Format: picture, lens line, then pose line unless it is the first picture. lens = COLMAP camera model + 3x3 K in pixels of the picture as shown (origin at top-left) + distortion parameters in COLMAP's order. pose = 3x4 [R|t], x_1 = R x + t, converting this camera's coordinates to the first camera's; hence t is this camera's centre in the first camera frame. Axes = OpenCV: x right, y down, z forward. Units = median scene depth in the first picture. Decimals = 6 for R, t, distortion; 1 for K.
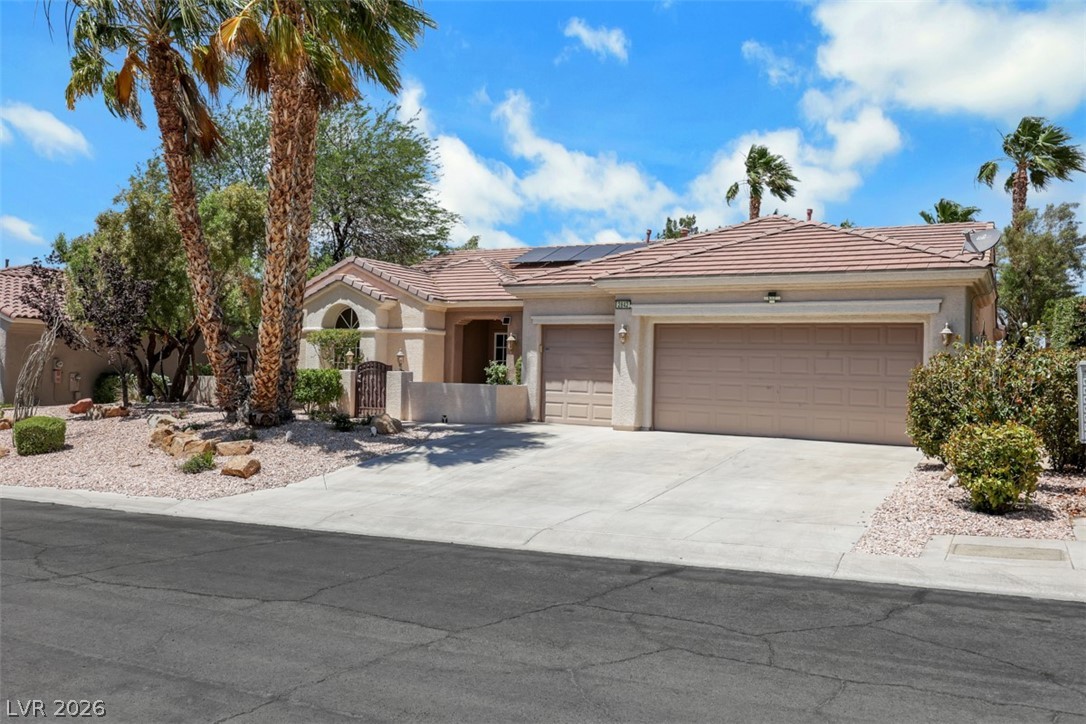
lens RADIAL K [[862.9, 0, 543.0], [0, 862.9, 362.0], [0, 0, 1]] dist [-0.003773, -0.002783]
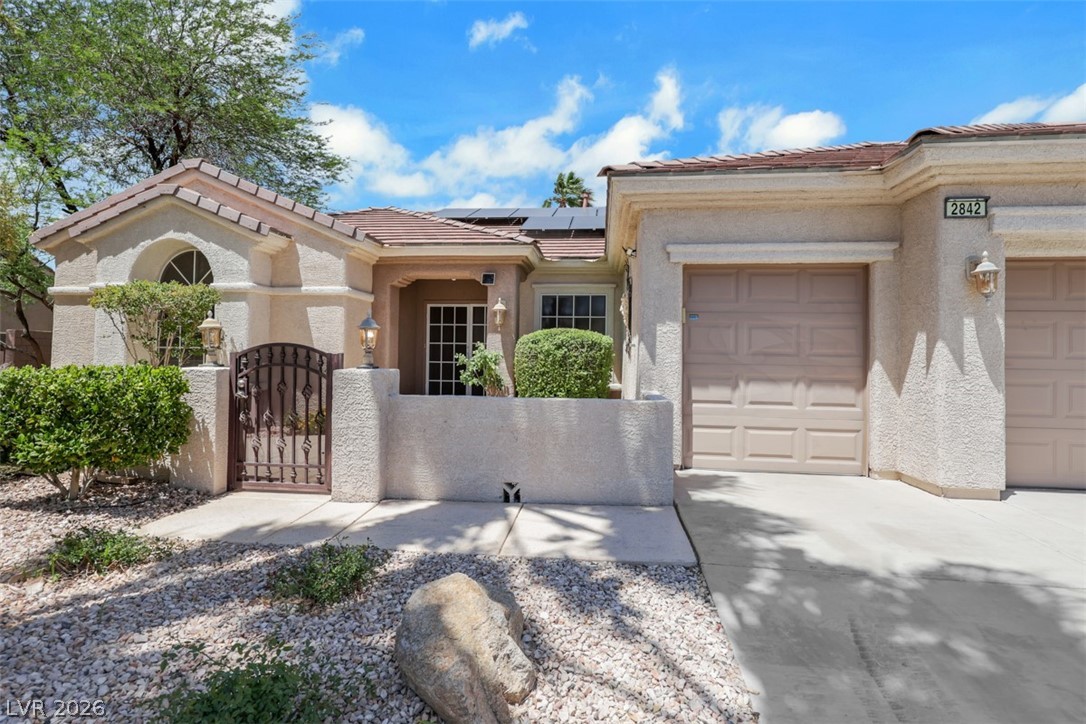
lens RADIAL K [[529.3, 0, 540.8], [0, 529.3, 345.2], [0, 0, 1]] dist [-0.001227, -0.000282]
pose [[0.922569, -0.006412, 0.385778, -0.190835], [0.006700, 0.999977, 0.000598, 0.000506], [-0.385773, 0.002033, 0.922591, 0.772362]]
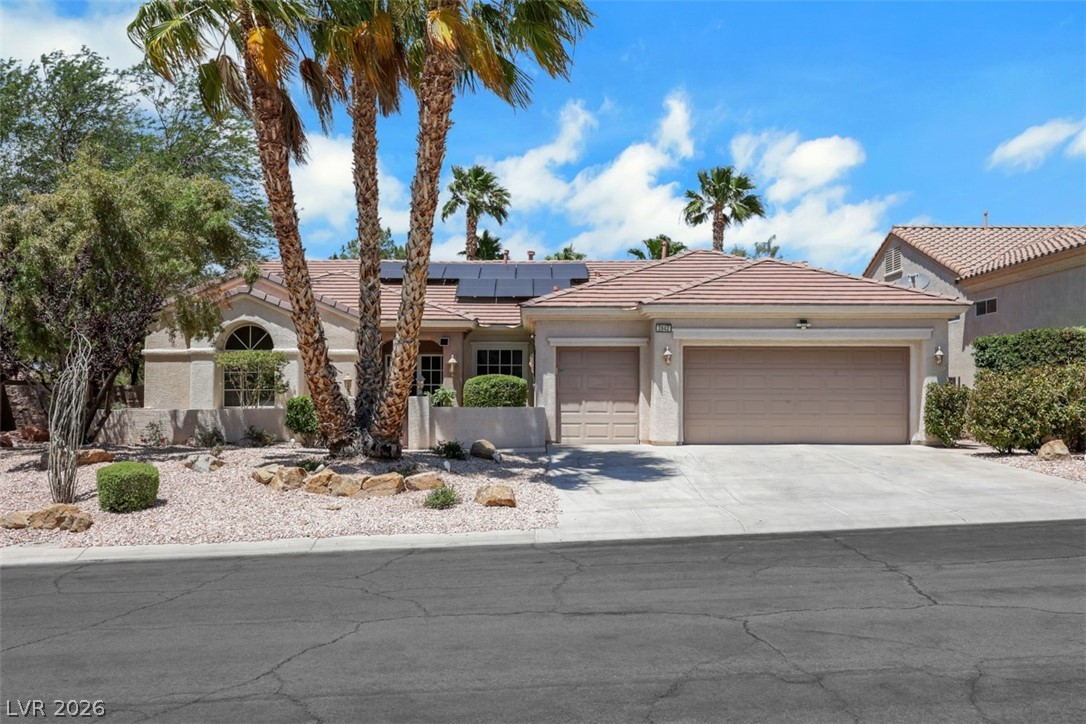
lens RADIAL K [[963.4, 0, 544.9], [0, 963.4, 406.6], [0, 0, 1]] dist [-0.001547, -0.000852]
pose [[0.865007, -0.028207, 0.500967, -0.585001], [0.017872, 0.999517, 0.025420, -0.002294], [-0.501442, -0.013035, 0.865093, 0.037598]]
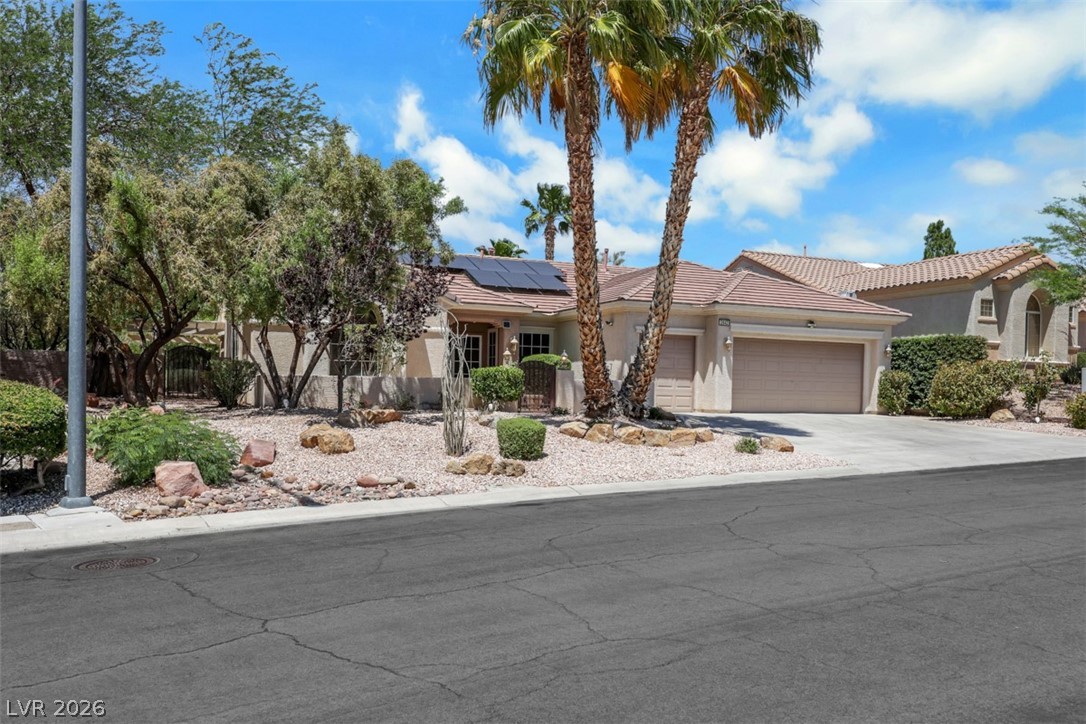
lens RADIAL K [[882.4, 0, 541.1], [0, 882.4, 423.2], [0, 0, 1]] dist [-0.006677, -0.002710]
pose [[0.607608, -0.043764, 0.793030, -1.116906], [-0.009153, 0.998029, 0.062090, 0.008657], [-0.794184, -0.044985, 0.606010, 0.341739]]
